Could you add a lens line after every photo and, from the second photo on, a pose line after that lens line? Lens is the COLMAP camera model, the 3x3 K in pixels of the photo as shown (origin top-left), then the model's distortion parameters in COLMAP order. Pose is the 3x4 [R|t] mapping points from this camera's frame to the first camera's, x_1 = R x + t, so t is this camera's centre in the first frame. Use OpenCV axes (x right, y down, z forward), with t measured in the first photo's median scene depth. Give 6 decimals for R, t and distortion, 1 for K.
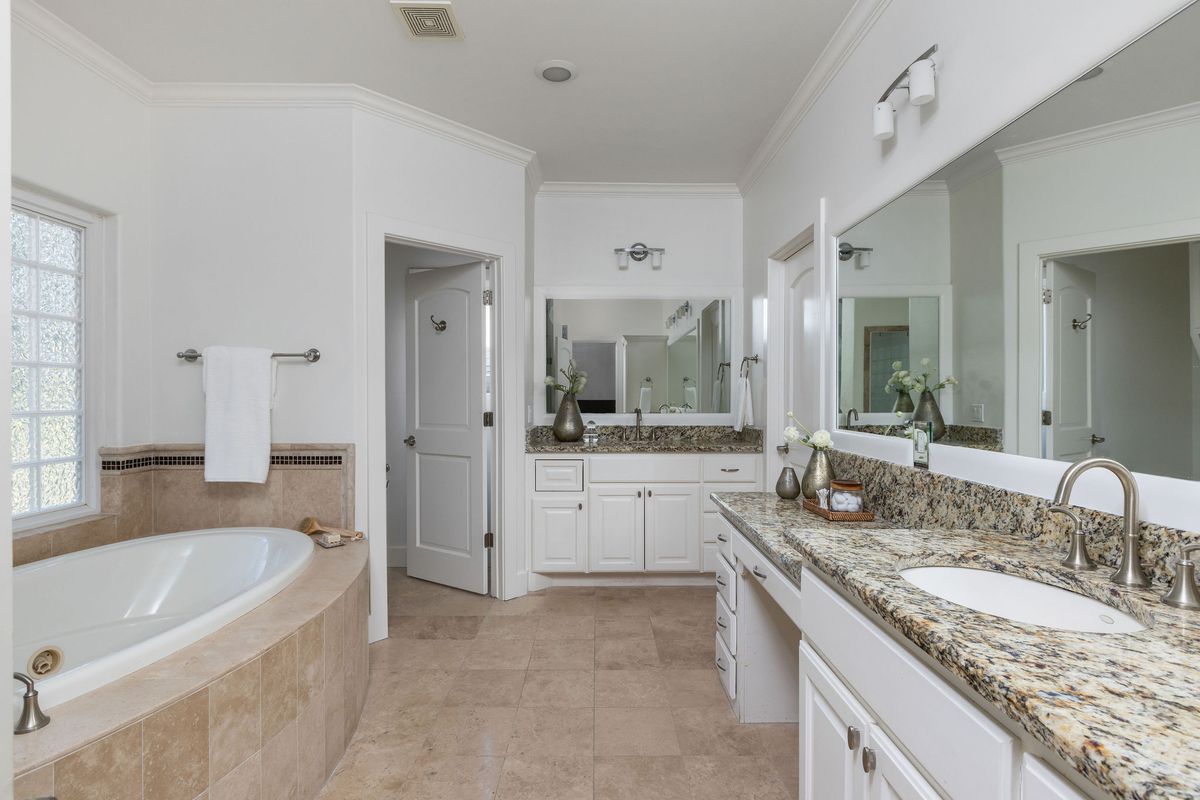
lens RADIAL K [[546.8, 0, 599.9], [0, 546.8, 395.8], [0, 0, 1]] dist [-0.003901, -0.000443]
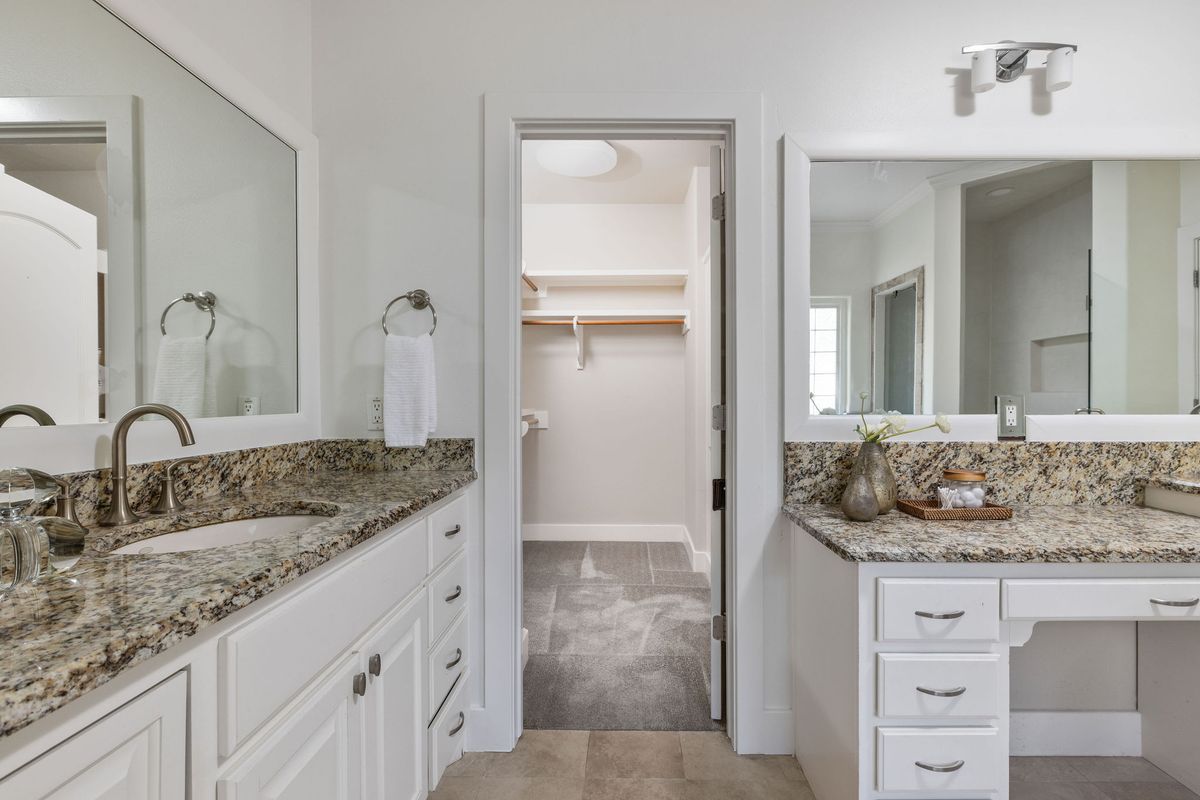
lens RADIAL K [[546.8, 0, 606.8], [0, 546.8, 402.0], [0, 0, 1]] dist [-0.003901, -0.000443]
pose [[0.034068, -0.016030, 0.999291, -0.509941], [0.005079, 0.999861, 0.015866, 0.046811], [-0.999407, 0.004534, 0.034144, 1.965723]]
